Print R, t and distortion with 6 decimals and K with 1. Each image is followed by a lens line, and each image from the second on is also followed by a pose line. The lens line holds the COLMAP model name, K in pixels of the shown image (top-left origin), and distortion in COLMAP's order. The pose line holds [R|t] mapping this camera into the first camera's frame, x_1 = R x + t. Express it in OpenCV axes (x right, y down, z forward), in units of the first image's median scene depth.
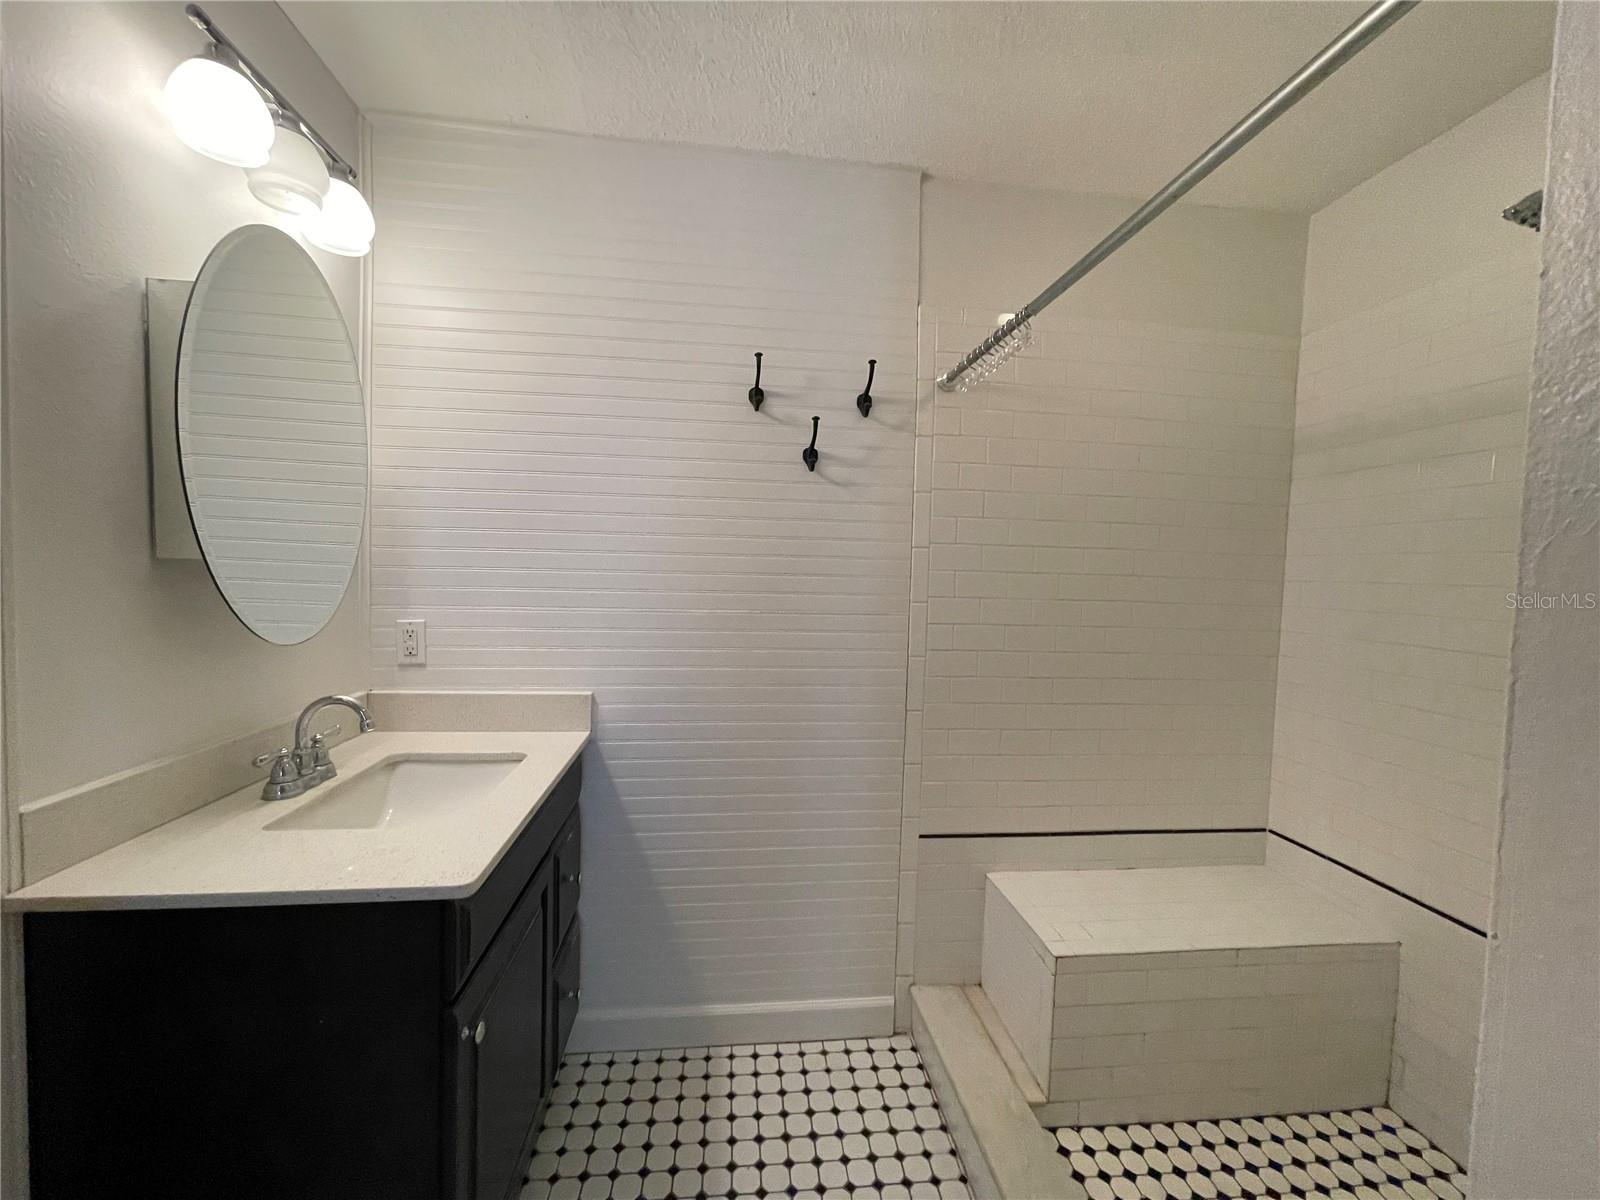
lens RADIAL K [[642.3, 0, 797.9], [0, 642.3, 601.3], [0, 0, 1]] dist [-0.004786, 0.000143]
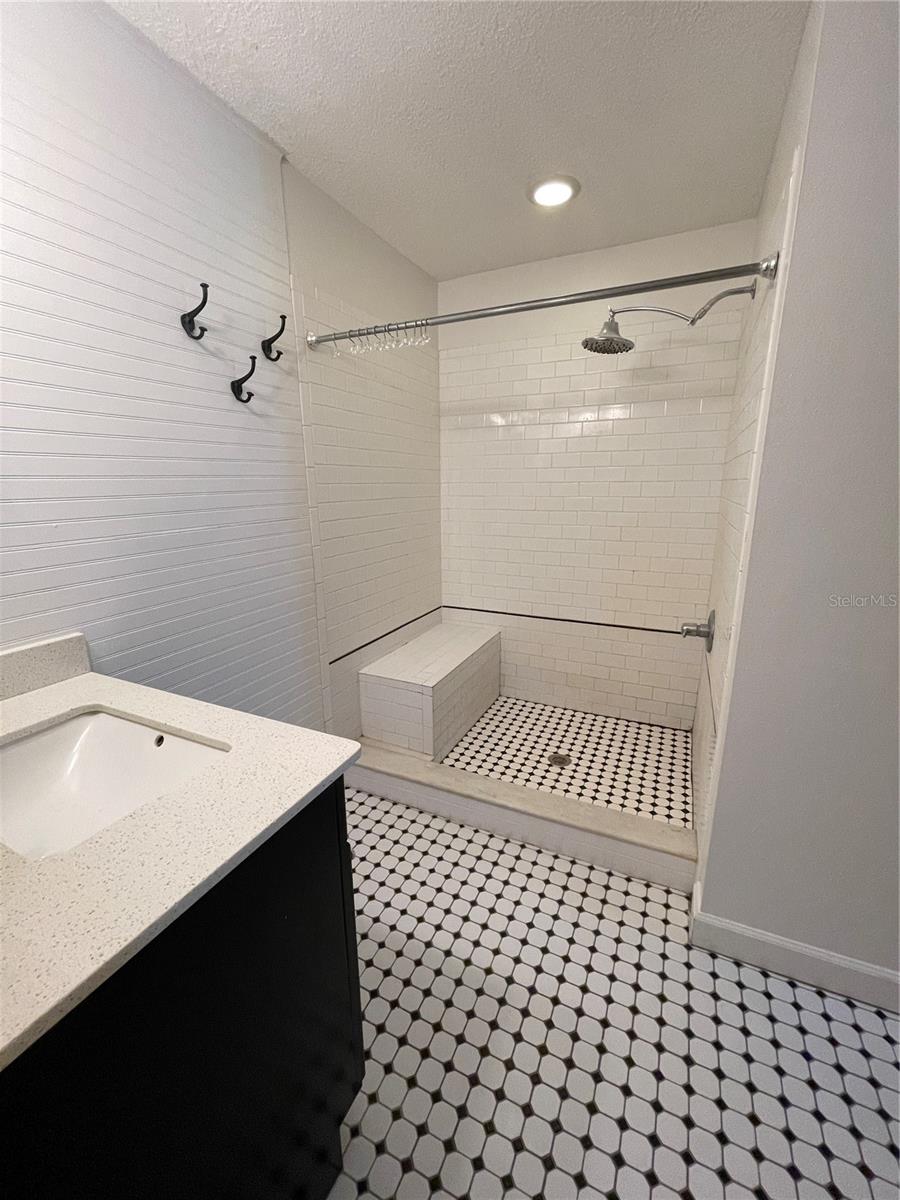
lens RADIAL K [[481.7, 0, 450.5], [0, 481.7, 596.9], [0, 0, 1]] dist [-0.004786, 0.000143]
pose [[0.524943, -0.228783, 0.819813, -0.586021], [0.061778, 0.970898, 0.231388, -0.035147], [-0.848892, -0.070819, 0.523800, 0.179934]]
